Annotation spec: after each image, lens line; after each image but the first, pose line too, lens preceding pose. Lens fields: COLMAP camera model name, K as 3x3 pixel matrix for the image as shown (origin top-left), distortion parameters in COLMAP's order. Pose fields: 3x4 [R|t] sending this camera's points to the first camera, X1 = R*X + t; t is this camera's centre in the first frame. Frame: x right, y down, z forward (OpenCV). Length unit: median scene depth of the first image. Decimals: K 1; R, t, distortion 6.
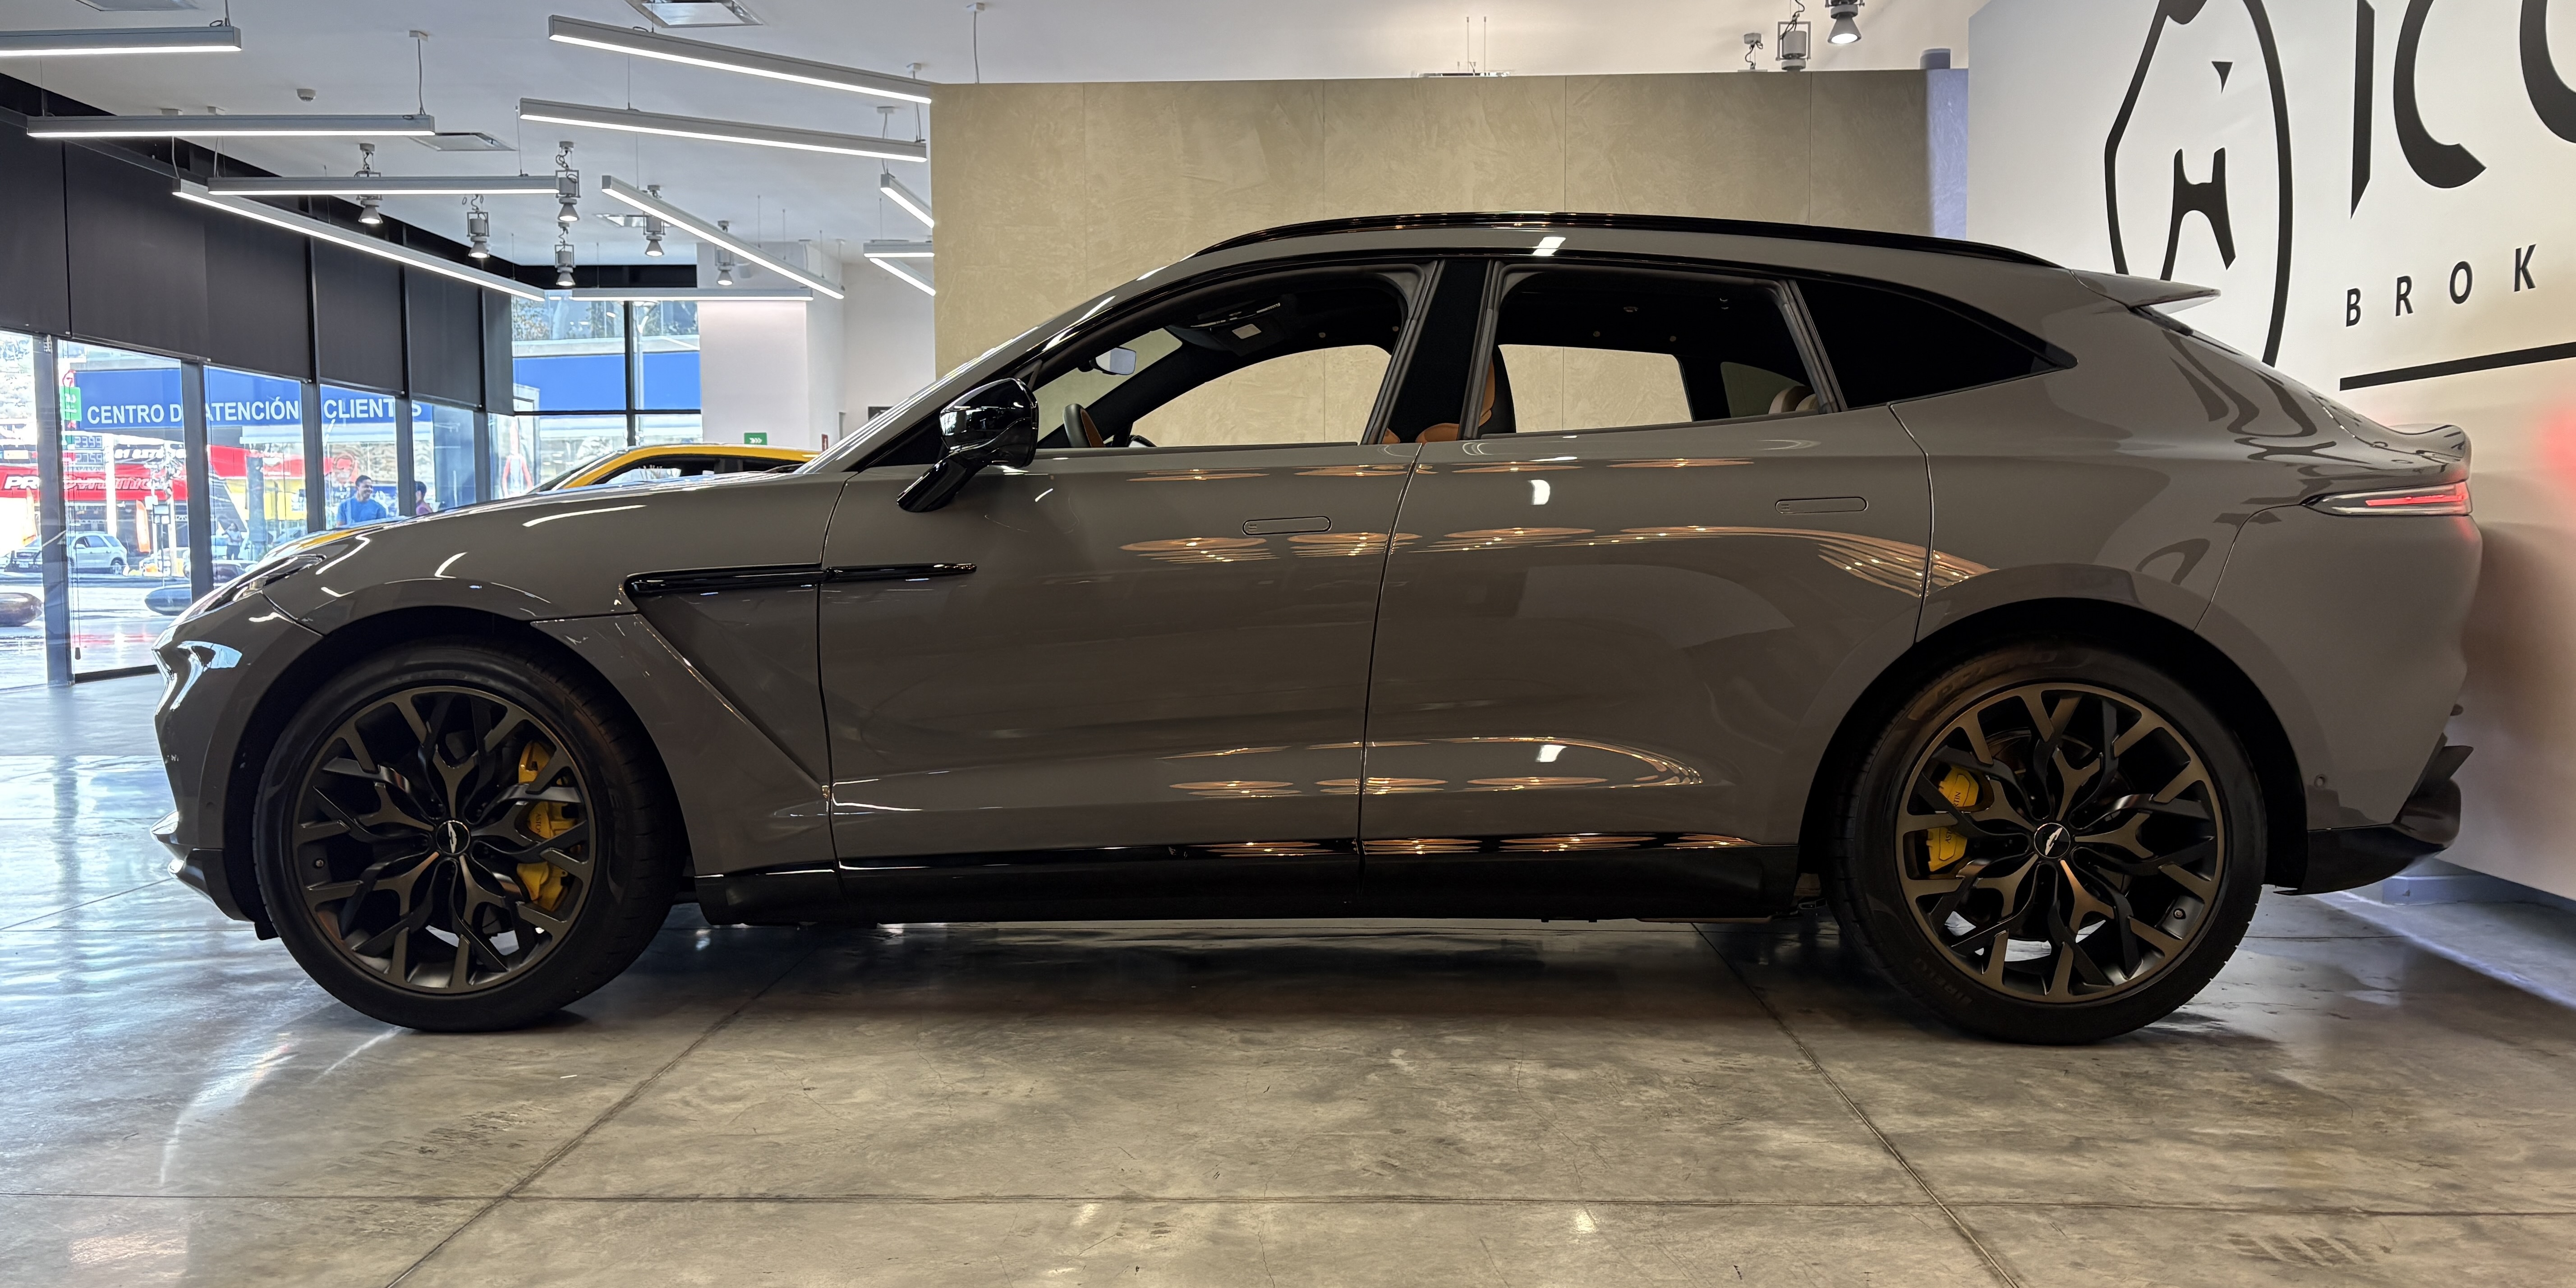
lens RADIAL K [[1950.3, 0, 1291.9], [0, 1950.3, 684.4], [0, 0, 1]] dist [0.049069, -0.054710]
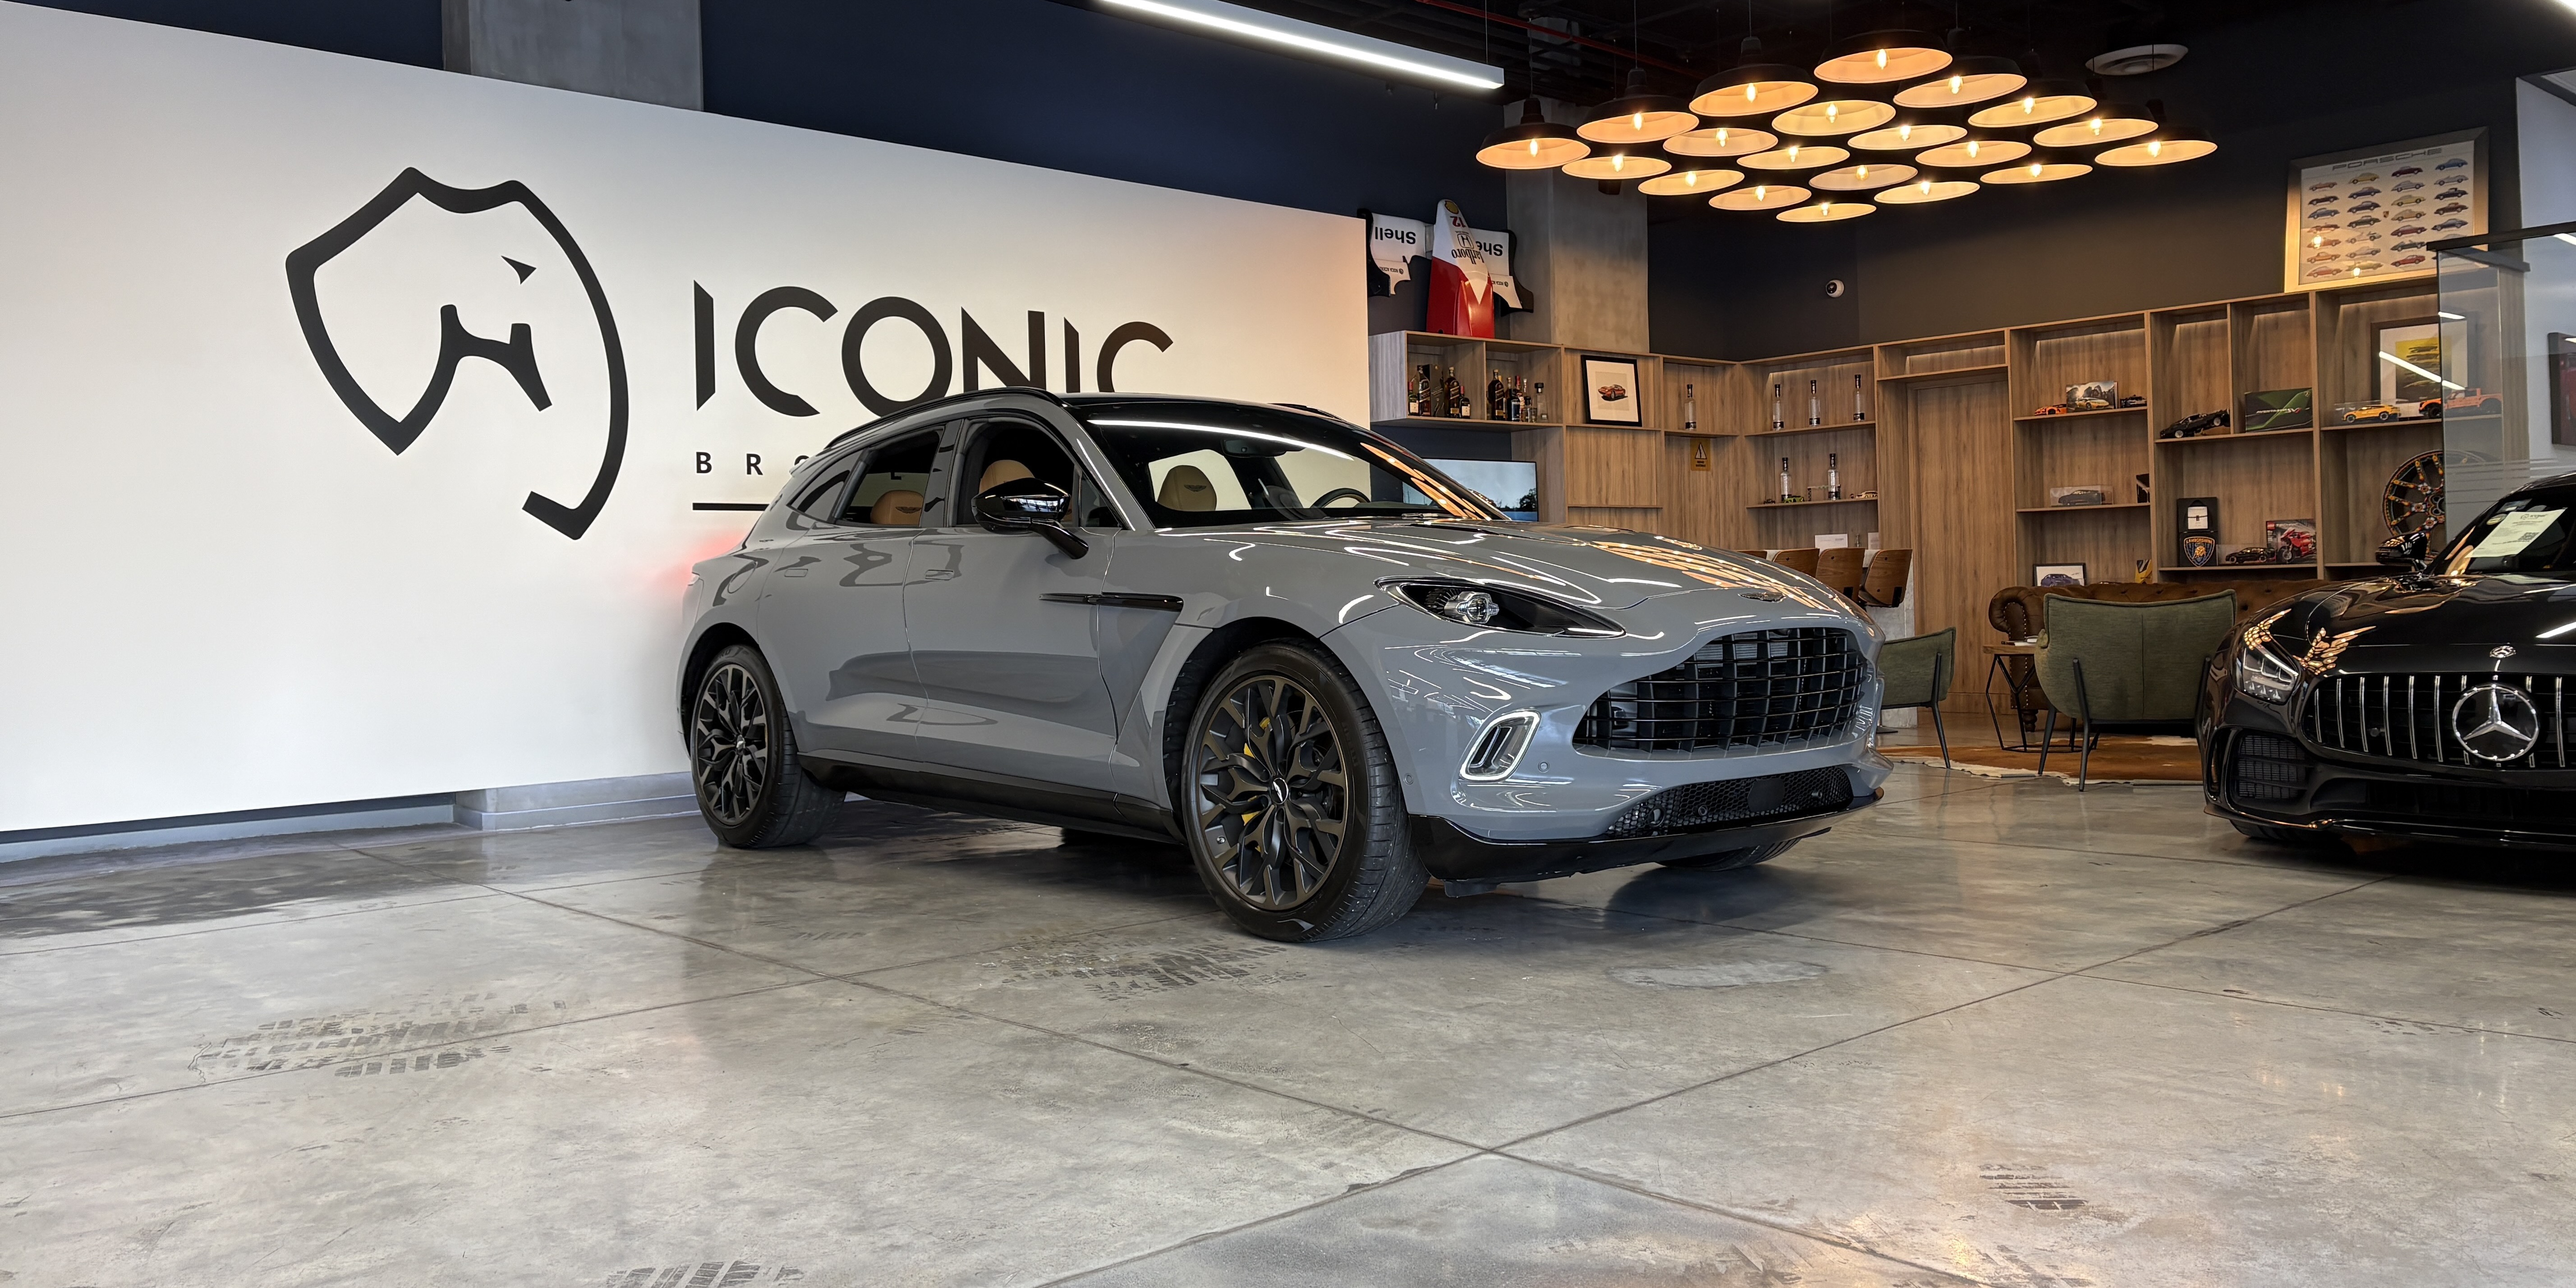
lens RADIAL K [[1915.1, 0, 1282.3], [0, 1915.1, 555.1], [0, 0, 1]] dist [0.079793, -0.161517]
pose [[-0.692097, 0.039065, 0.720747, -1.493835], [0.081332, 0.996396, 0.024093, -0.163740], [-0.717208, 0.075294, -0.692780, 2.653128]]
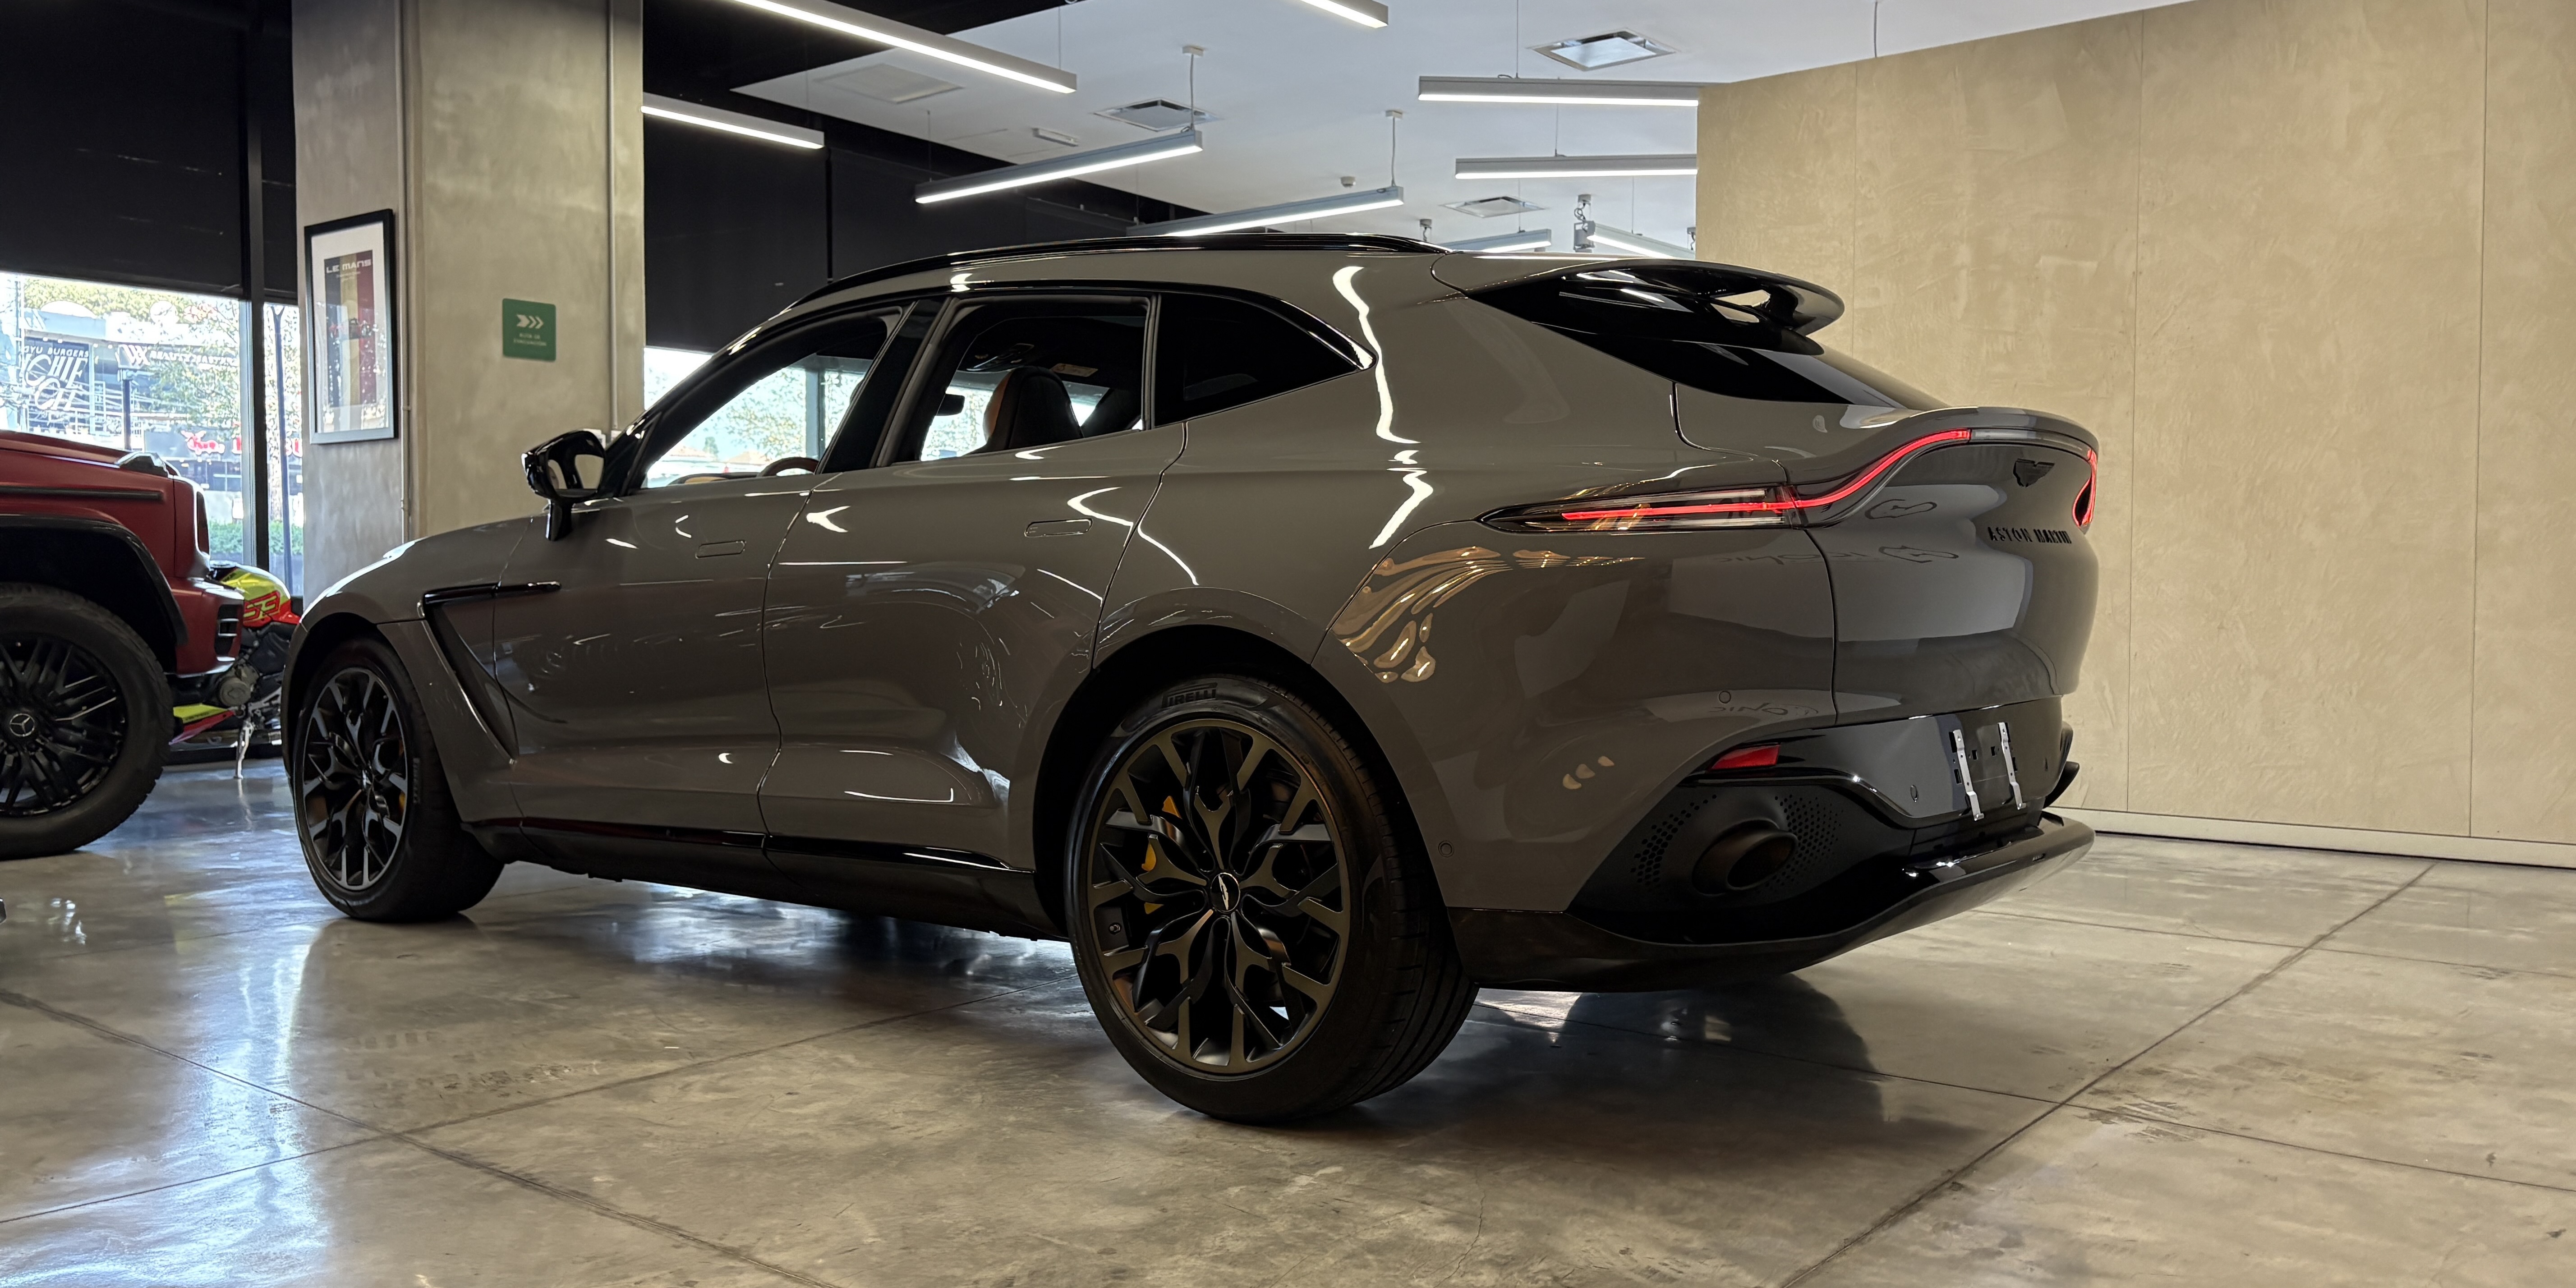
lens RADIAL K [[1971.4, 0, 1264.3], [0, 1971.4, 638.7], [0, 0, 1]] dist [0.016593, -0.000309]
pose [[0.796468, 0.022682, -0.604255, 0.566314], [-0.050434, 0.998306, -0.029003, -0.010710], [0.602574, 0.053574, 0.796263, 0.328046]]
